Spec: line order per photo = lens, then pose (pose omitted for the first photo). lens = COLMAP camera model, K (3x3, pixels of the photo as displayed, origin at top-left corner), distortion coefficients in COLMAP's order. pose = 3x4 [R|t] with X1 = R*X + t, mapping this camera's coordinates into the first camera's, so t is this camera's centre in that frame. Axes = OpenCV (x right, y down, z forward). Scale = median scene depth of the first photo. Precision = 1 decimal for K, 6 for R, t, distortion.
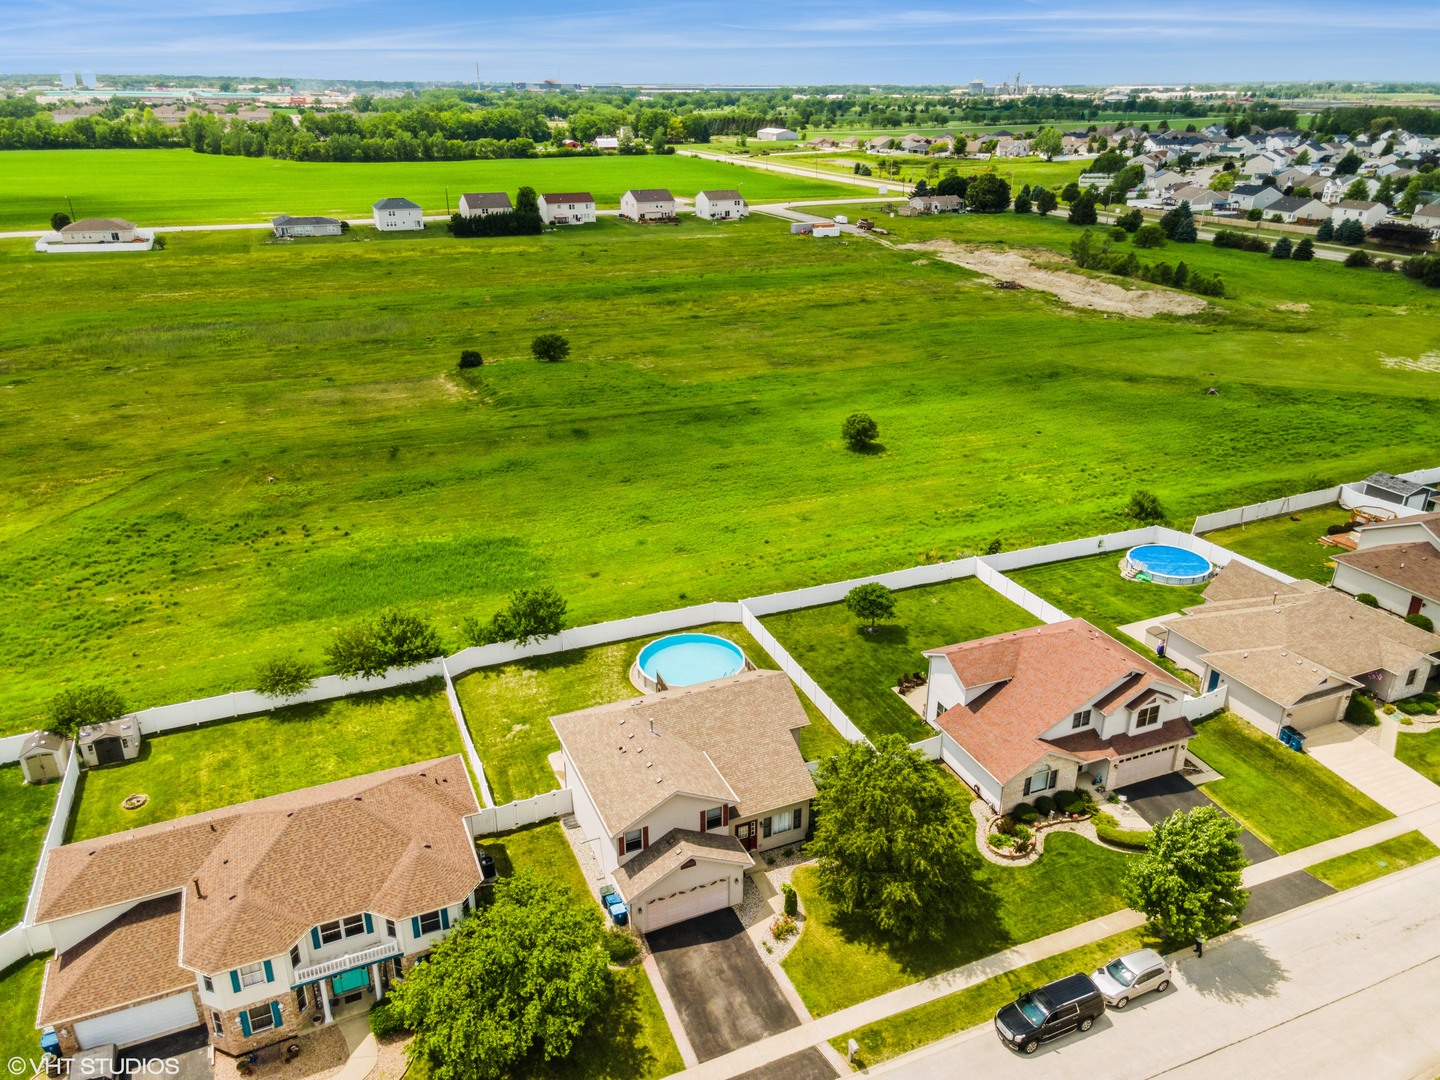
lens RADIAL K [[1030.1, 0, 716.7], [0, 1030.1, 543.7], [0, 0, 1]] dist [0.040676, 0.010404]
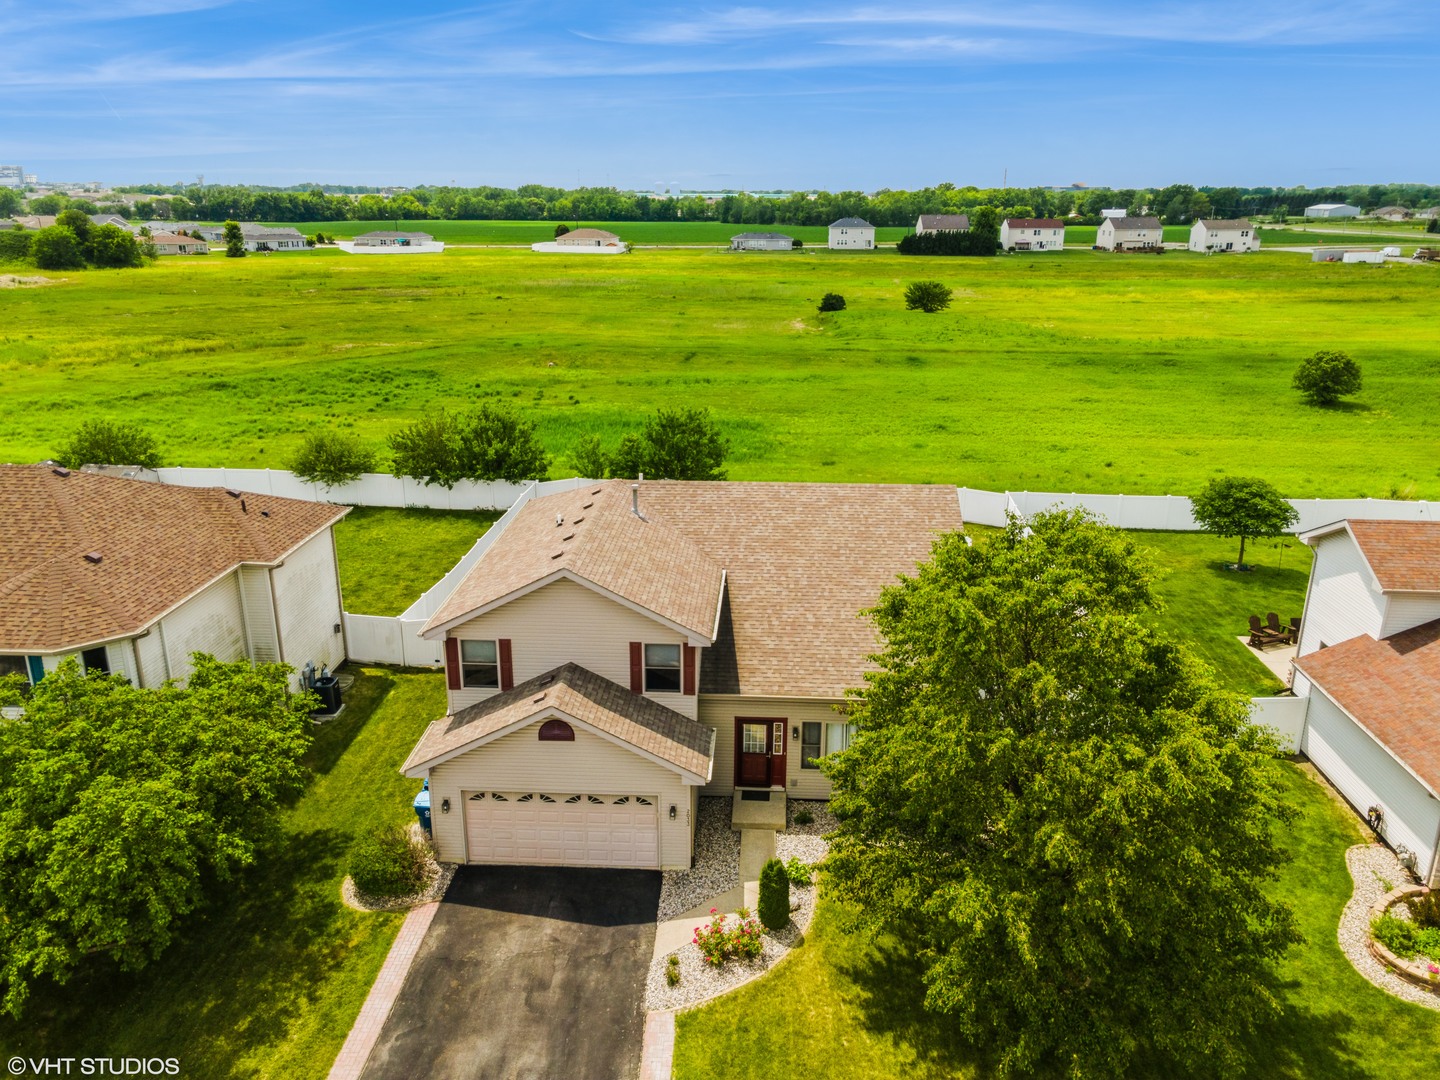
lens RADIAL K [[1030.1, 0, 725.6], [0, 1030.1, 535.3], [0, 0, 1]] dist [0.040676, 0.010404]
pose [[0.895827, 0.137573, -0.422574, 0.182991], [-0.179566, 0.981852, -0.061015, 0.199940], [0.406511, 0.130538, 0.904273, 0.509217]]
